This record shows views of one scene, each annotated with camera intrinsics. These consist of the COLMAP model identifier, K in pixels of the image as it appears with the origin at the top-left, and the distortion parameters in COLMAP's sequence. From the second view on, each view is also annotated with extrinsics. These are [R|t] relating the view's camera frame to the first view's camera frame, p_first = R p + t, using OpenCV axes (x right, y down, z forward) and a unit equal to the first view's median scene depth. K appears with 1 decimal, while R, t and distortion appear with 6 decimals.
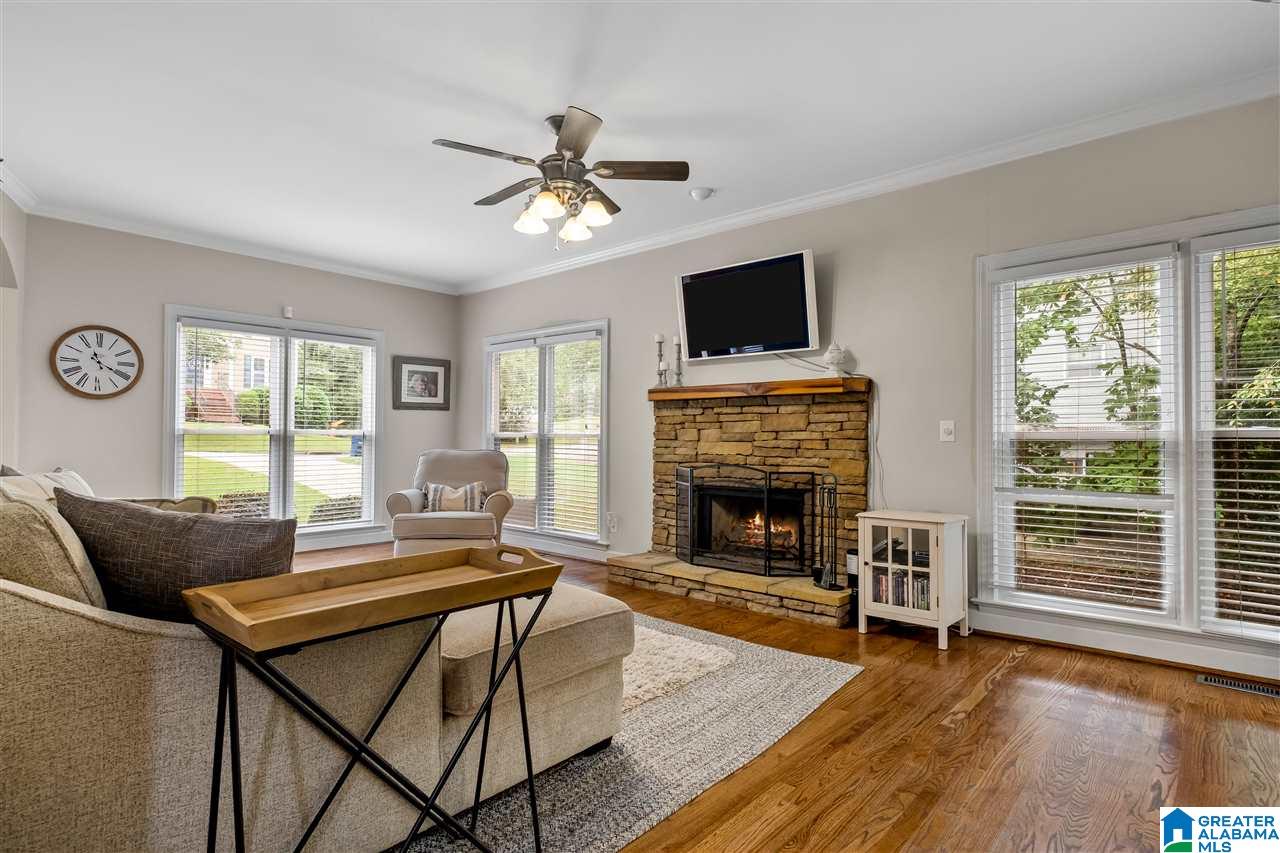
lens RADIAL K [[653.7, 0, 638.1], [0, 653.7, 428.2], [0, 0, 1]] dist [-0.002521, -0.000849]
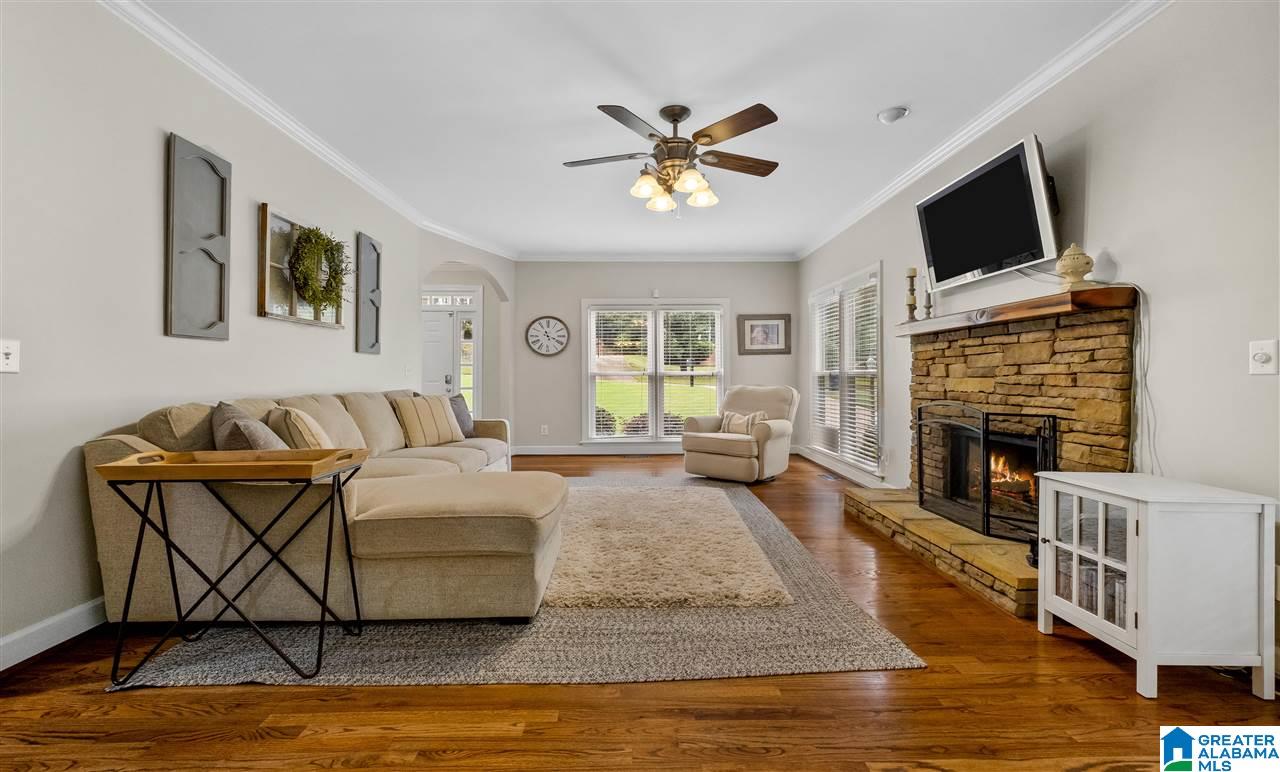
lens RADIAL K [[504.2, 0, 649.7], [0, 504.2, 373.6], [0, 0, 1]] dist [-0.000176, -0.001306]
pose [[0.696051, -0.013784, -0.717860, 0.361732], [0.019975, 0.999800, 0.000171, 0.007167], [0.717715, -0.014458, 0.696187, 0.227893]]
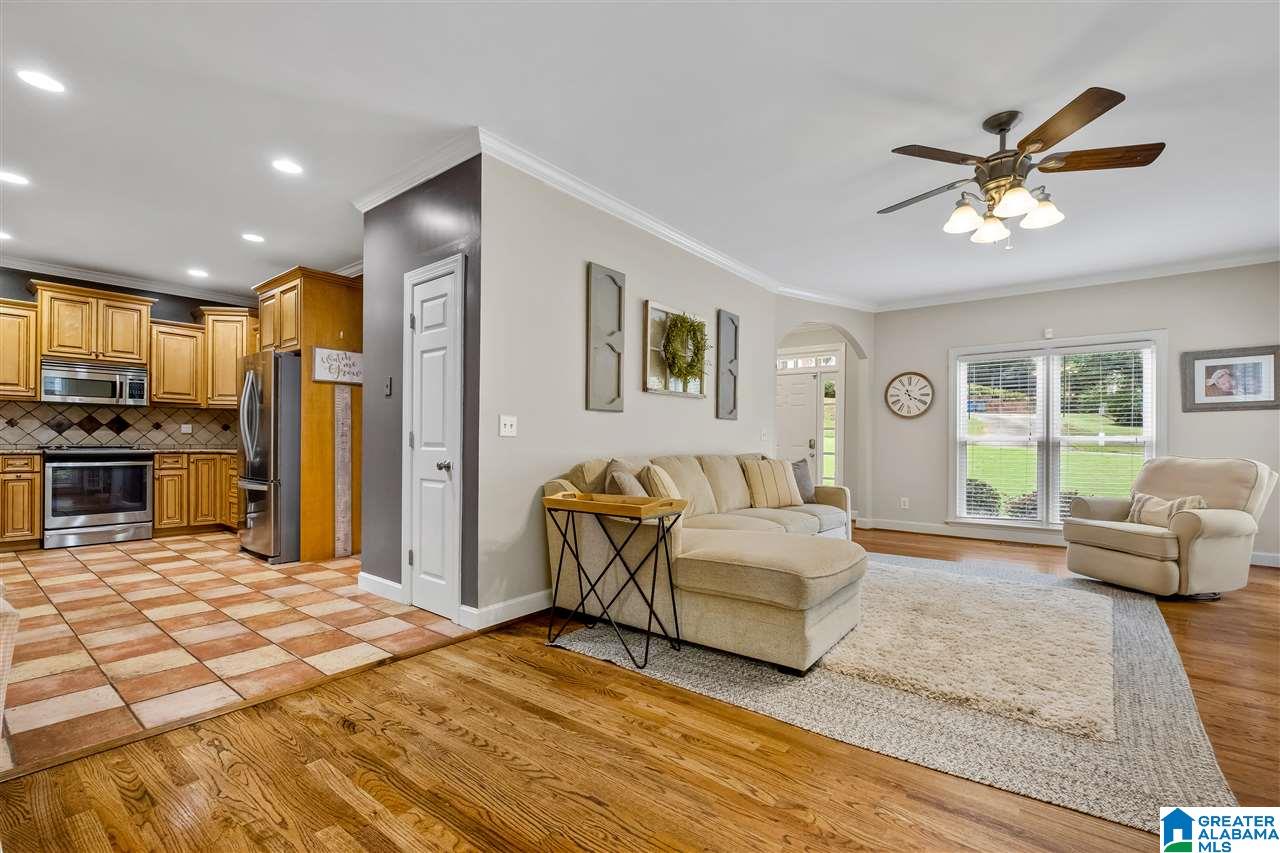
lens RADIAL K [[561.2, 0, 640.2], [0, 561.2, 443.3], [0, 0, 1]] dist [-0.001395, -0.001573]
pose [[0.049039, -0.002373, -0.998794, 0.480540], [0.011989, 0.999927, -0.001787, 0.008400], [0.998725, -0.011886, 0.049064, 0.287547]]
